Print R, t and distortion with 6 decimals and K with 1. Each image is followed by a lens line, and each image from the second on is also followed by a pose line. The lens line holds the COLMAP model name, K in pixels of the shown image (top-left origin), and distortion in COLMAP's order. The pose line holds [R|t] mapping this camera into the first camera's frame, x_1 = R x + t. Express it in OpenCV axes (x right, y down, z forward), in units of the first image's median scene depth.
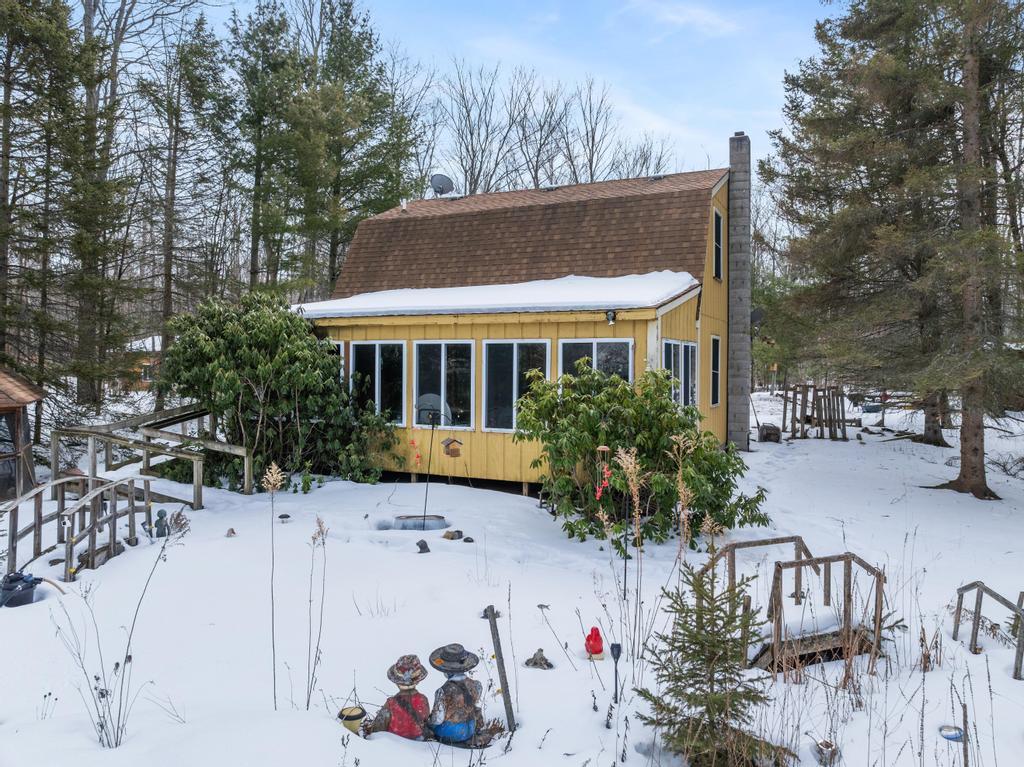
lens RADIAL K [[715.8, 0, 511.5], [0, 715.8, 339.1], [0, 0, 1]] dist [-0.000682, -0.000101]
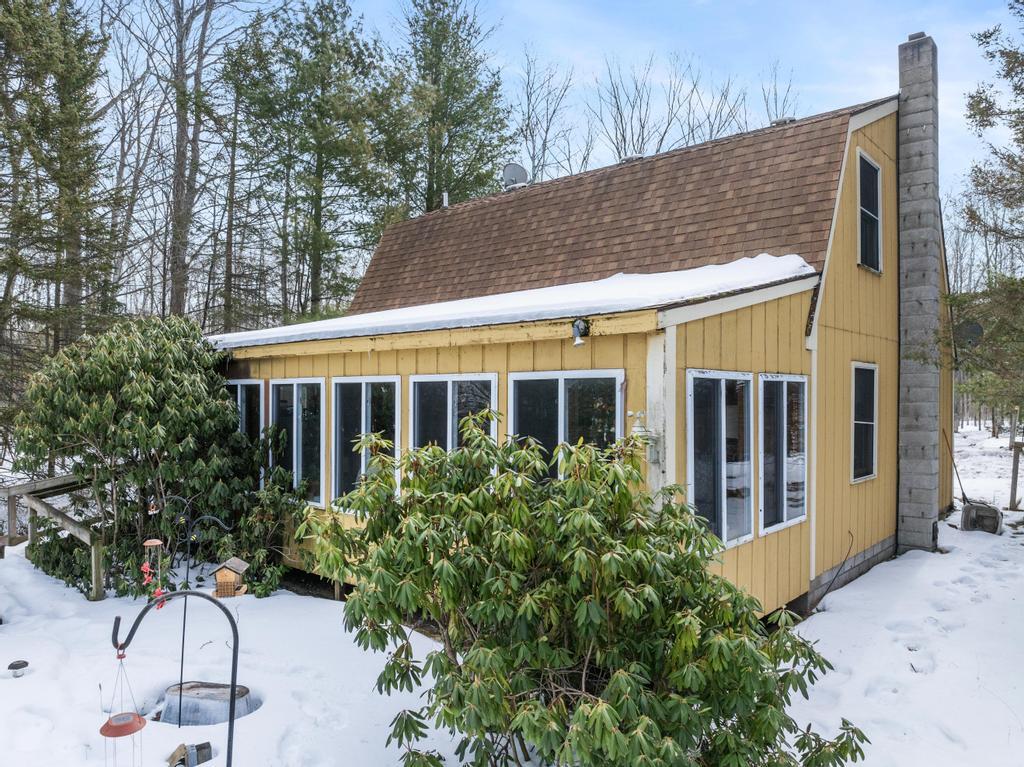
lens RADIAL K [[726.0, 0, 512.0], [0, 726.0, 383.5], [0, 0, 1]] dist [-0.020145, 0.001817]
pose [[0.960573, -0.009929, -0.277851, 0.169111], [0.013995, 0.999822, 0.012657, 0.000773], [0.277675, -0.016046, 0.960541, 0.334061]]
